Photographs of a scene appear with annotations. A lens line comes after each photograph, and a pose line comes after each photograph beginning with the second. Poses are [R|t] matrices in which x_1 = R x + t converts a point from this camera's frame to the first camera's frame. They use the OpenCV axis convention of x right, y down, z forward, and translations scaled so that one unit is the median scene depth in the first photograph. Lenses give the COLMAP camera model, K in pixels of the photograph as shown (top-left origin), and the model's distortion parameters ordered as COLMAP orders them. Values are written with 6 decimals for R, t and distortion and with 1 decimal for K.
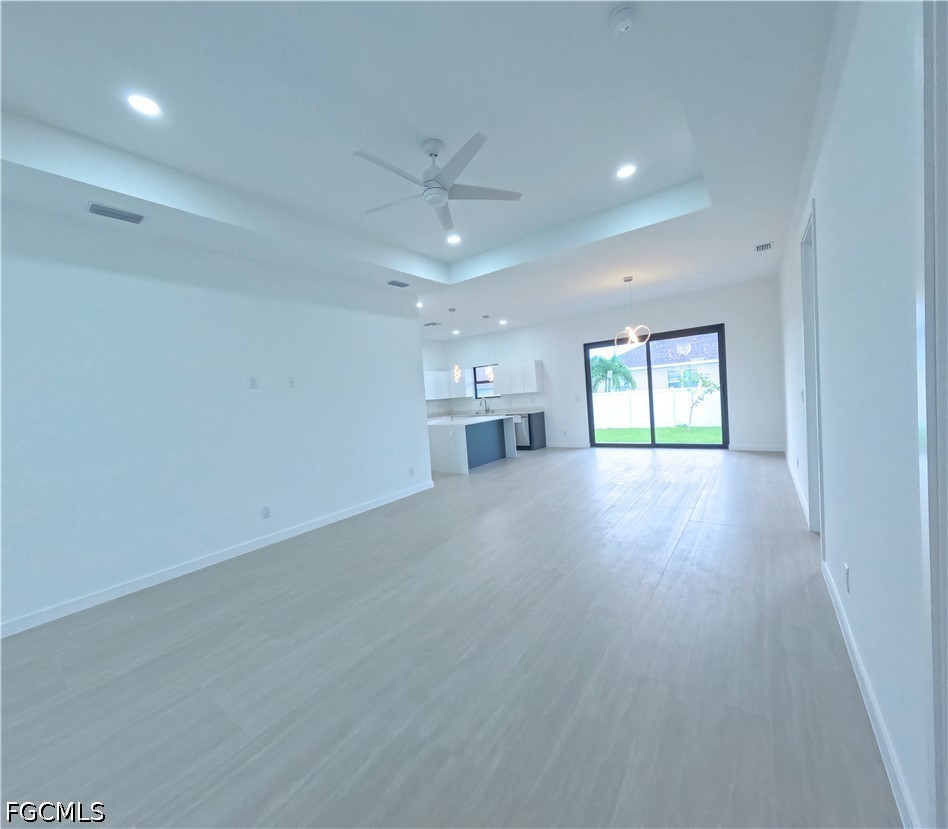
lens RADIAL K [[386.5, 0, 474.0], [0, 386.5, 414.5], [0, 0, 1]] dist [0.000904, -0.000067]
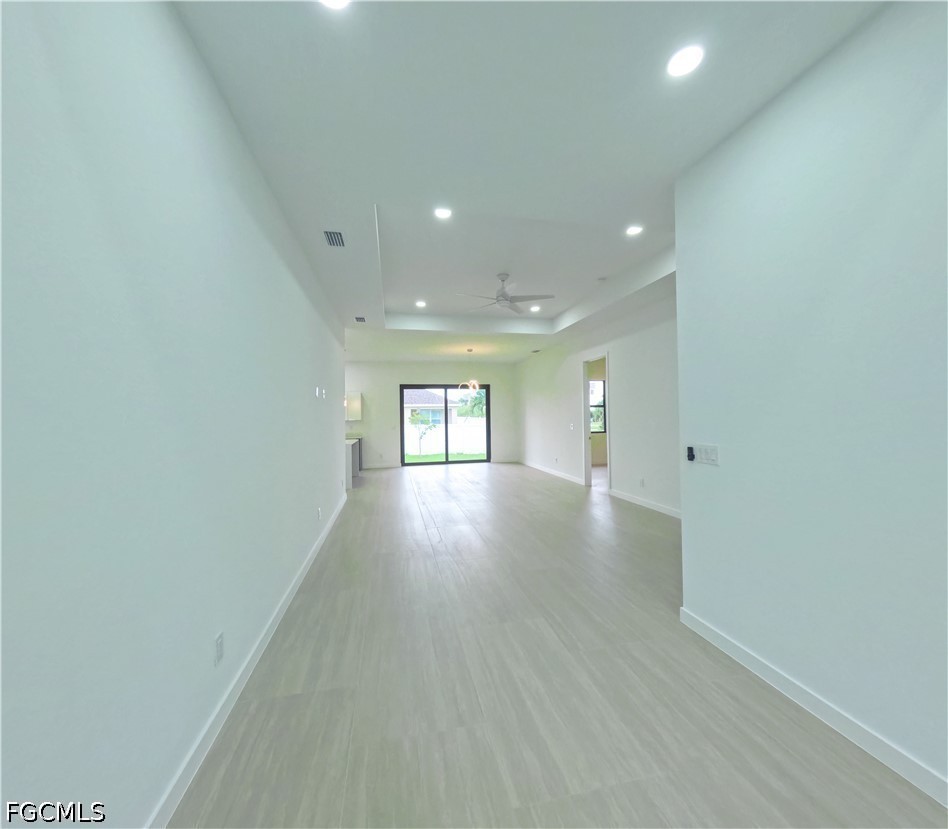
lens RADIAL K [[386.5, 0, 474.0], [0, 386.5, 414.5], [0, 0, 1]] dist [0.000904, -0.000067]
pose [[0.663107, 0.069366, 0.745303, -0.482825], [0.004135, 0.995342, -0.096316, 0.038381], [-0.748513, 0.066950, 0.659732, -0.019025]]
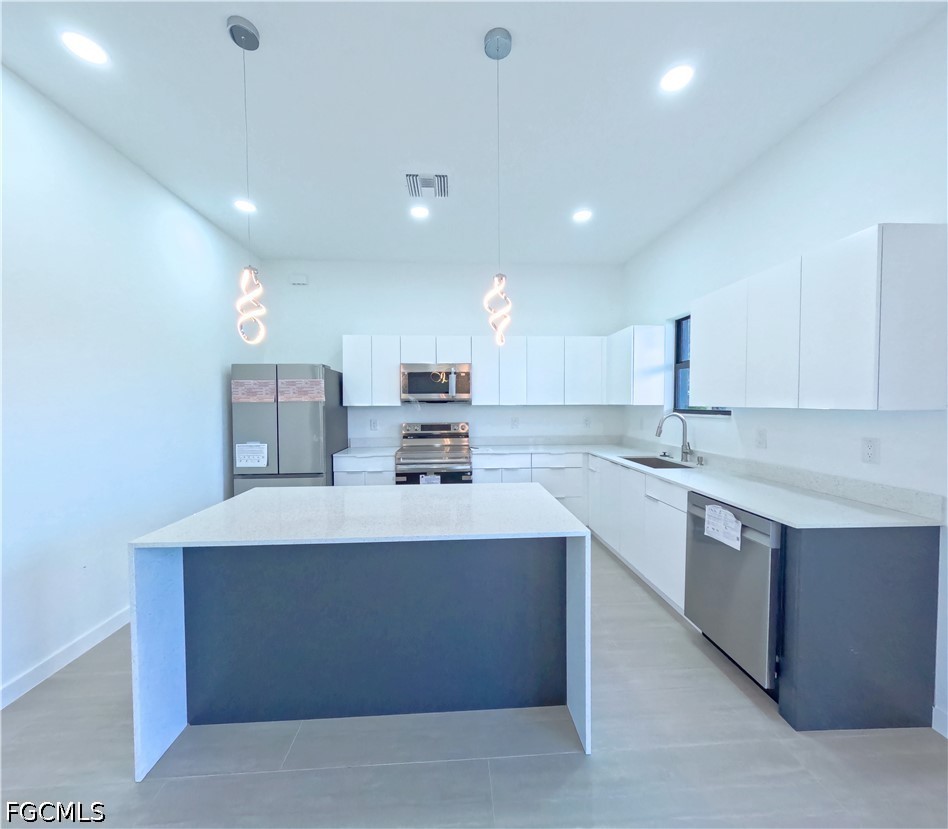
lens RADIAL K [[386.5, 0, 474.0], [0, 386.5, 414.5], [0, 0, 1]] dist [0.000904, -0.000067]
pose [[0.638457, 0.095889, -0.763661, 0.183224], [-0.080403, 0.995089, 0.057728, -0.051968], [0.765446, 0.024543, 0.643032, 0.754489]]
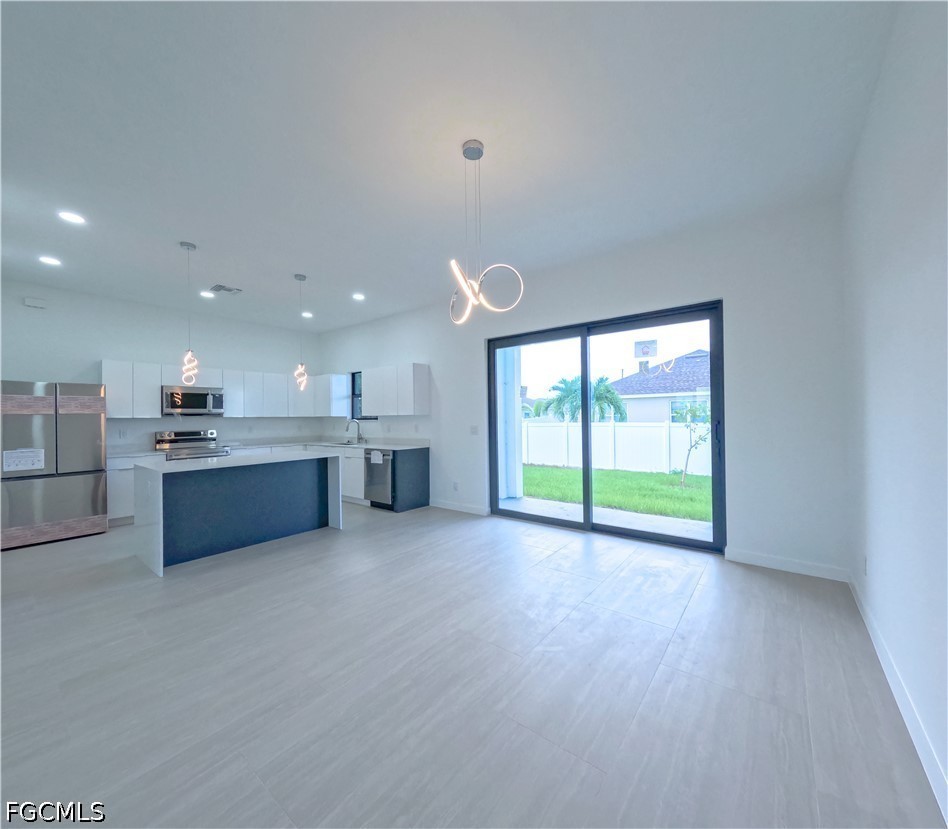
lens RADIAL K [[386.5, 0, 474.0], [0, 386.5, 414.5], [0, 0, 1]] dist [0.000904, -0.000067]
pose [[0.997416, 0.063389, -0.033809, 0.280610], [-0.065095, 0.996522, -0.052015, -0.033962], [0.030395, 0.054082, 0.998074, 0.397646]]
